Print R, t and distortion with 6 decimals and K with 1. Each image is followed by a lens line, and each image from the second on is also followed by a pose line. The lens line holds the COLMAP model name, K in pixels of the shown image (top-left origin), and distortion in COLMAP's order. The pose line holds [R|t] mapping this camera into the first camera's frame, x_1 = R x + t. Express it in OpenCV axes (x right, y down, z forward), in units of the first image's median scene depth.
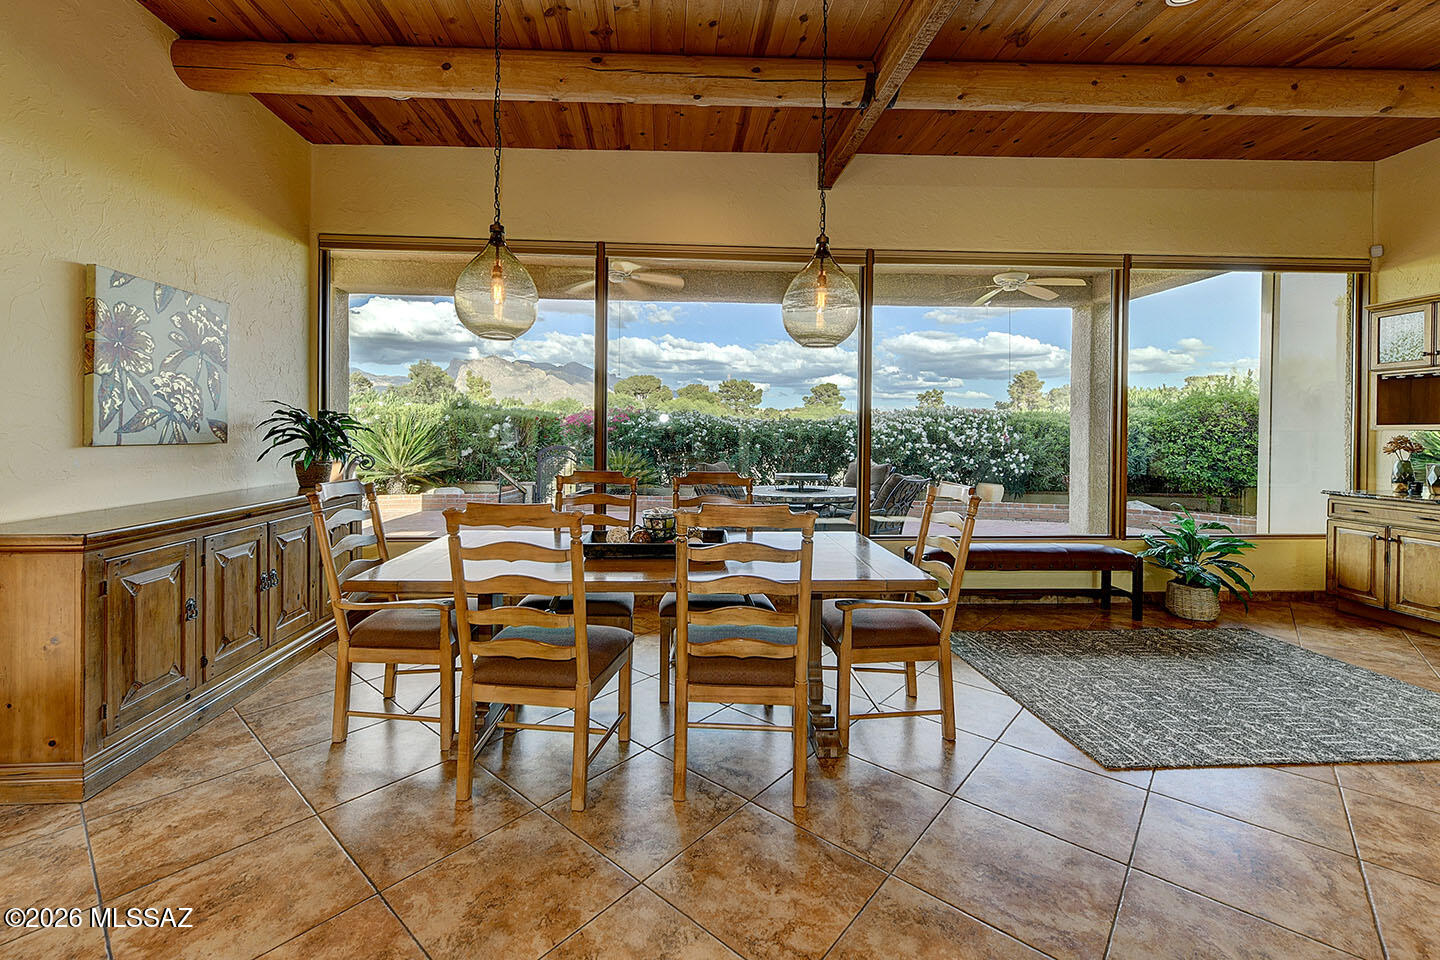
lens RADIAL K [[645.9, 0, 714.1], [0, 645.9, 434.7], [0, 0, 1]] dist [-0.021508, -0.000004]
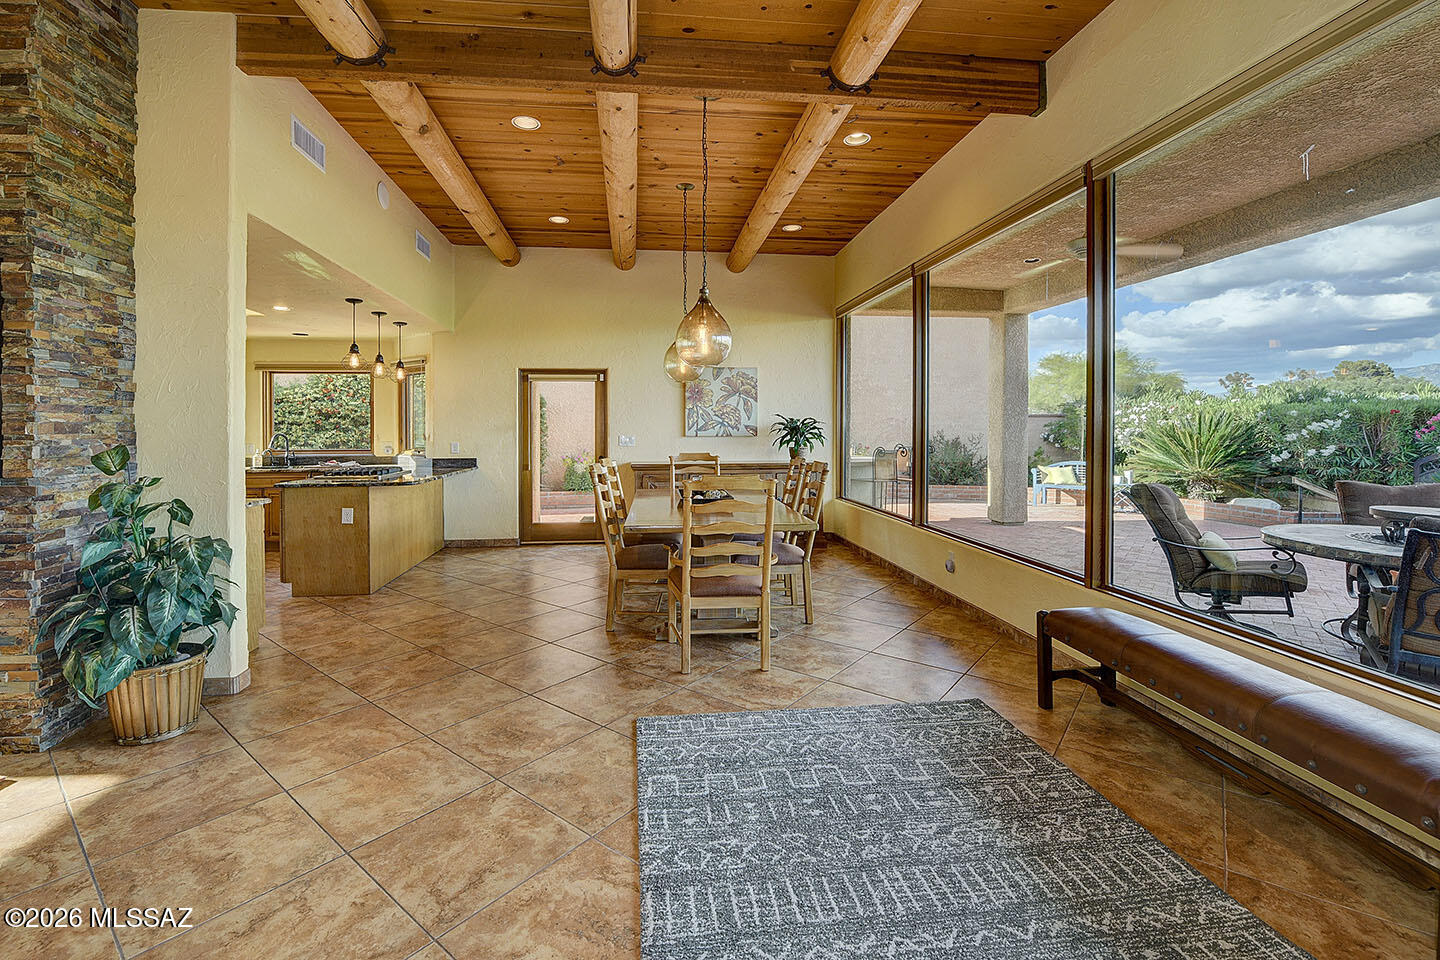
lens RADIAL K [[645.9, 0, 714.1], [0, 645.9, 434.7], [0, 0, 1]] dist [-0.021508, -0.000004]
pose [[0.046078, 0.022505, -0.998684, 1.378542], [-0.002770, 0.999745, 0.022401, -0.040112], [0.998934, 0.001735, 0.046128, 0.808674]]
